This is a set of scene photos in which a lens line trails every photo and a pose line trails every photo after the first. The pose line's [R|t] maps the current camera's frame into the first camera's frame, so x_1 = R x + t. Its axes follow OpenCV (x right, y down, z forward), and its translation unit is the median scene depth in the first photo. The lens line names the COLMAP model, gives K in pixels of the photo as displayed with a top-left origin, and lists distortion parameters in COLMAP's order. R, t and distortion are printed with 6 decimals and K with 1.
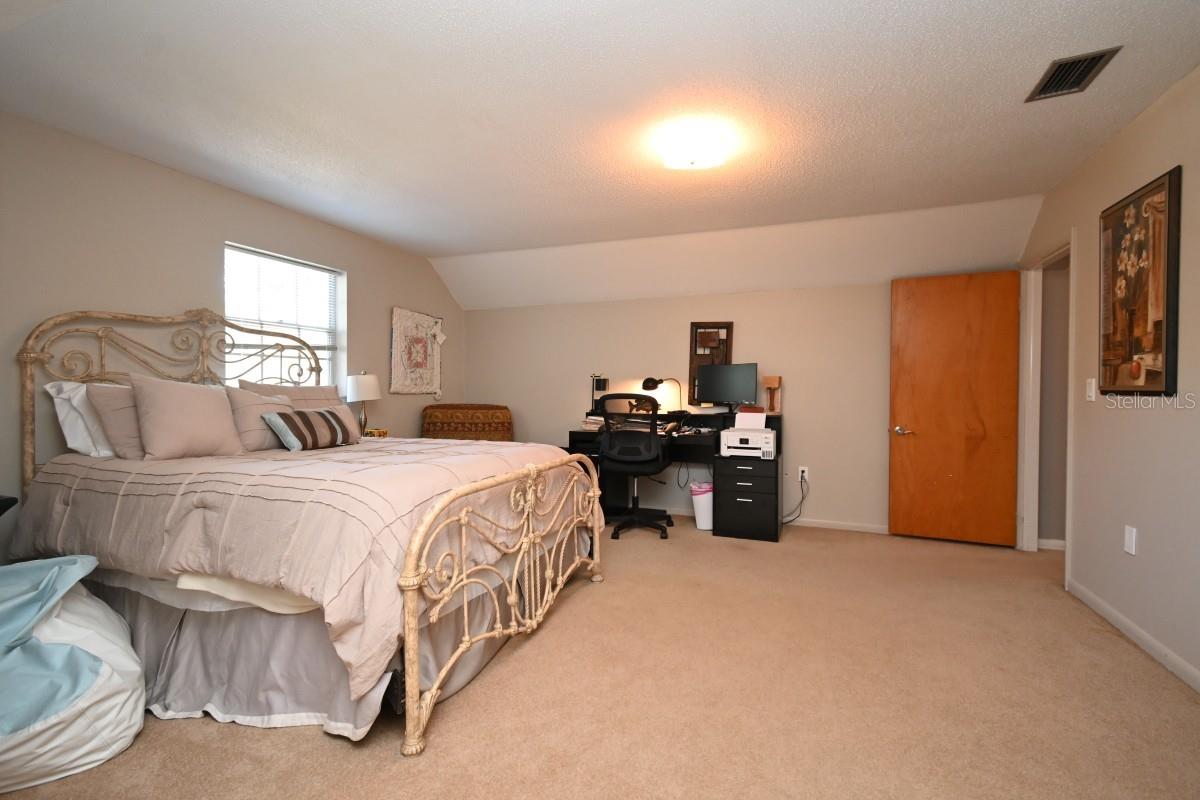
lens RADIAL K [[532.4, 0, 598.2], [0, 532.4, 398.3], [0, 0, 1]] dist [0.003381, -0.002144]
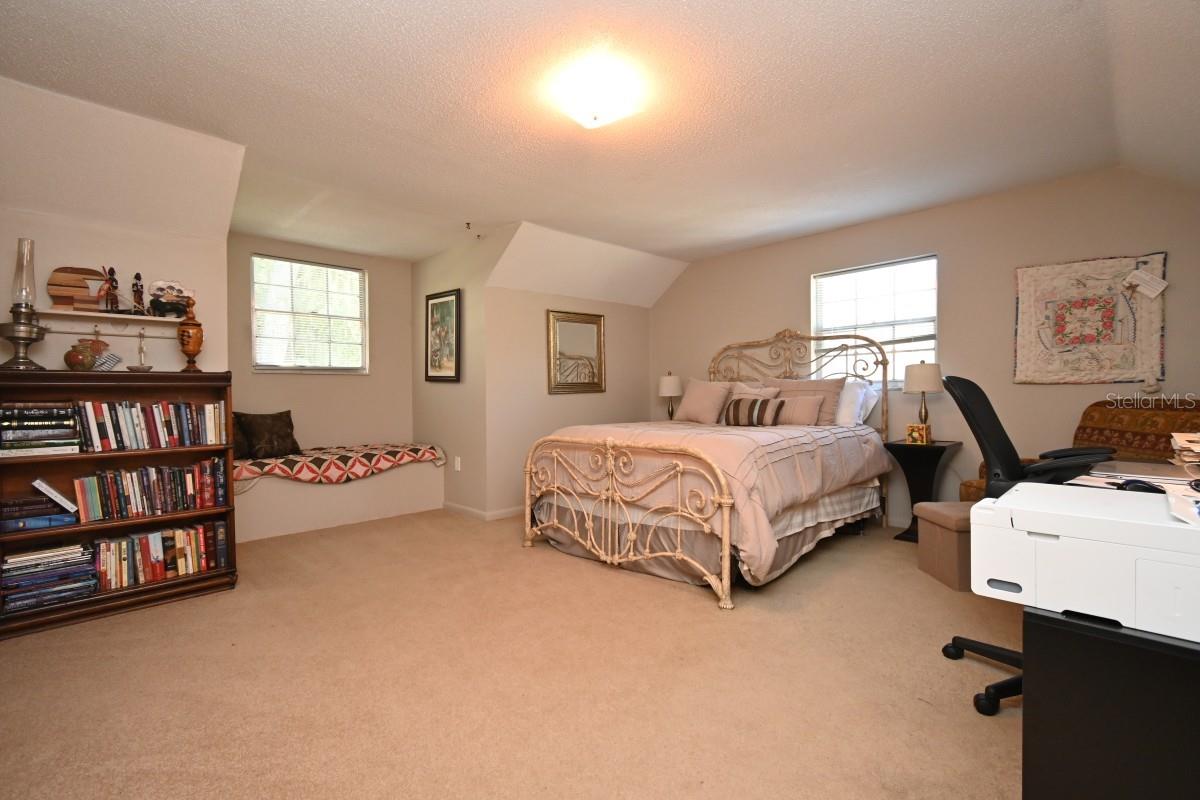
lens RADIAL K [[532.4, 0, 600.5], [0, 532.4, 399.9], [0, 0, 1]] dist [0.003381, -0.002144]
pose [[-0.396190, 0.010177, -0.918112, 0.666398], [-0.001102, 0.999933, 0.011559, 0.007642], [0.918168, 0.005591, -0.396152, 0.912546]]
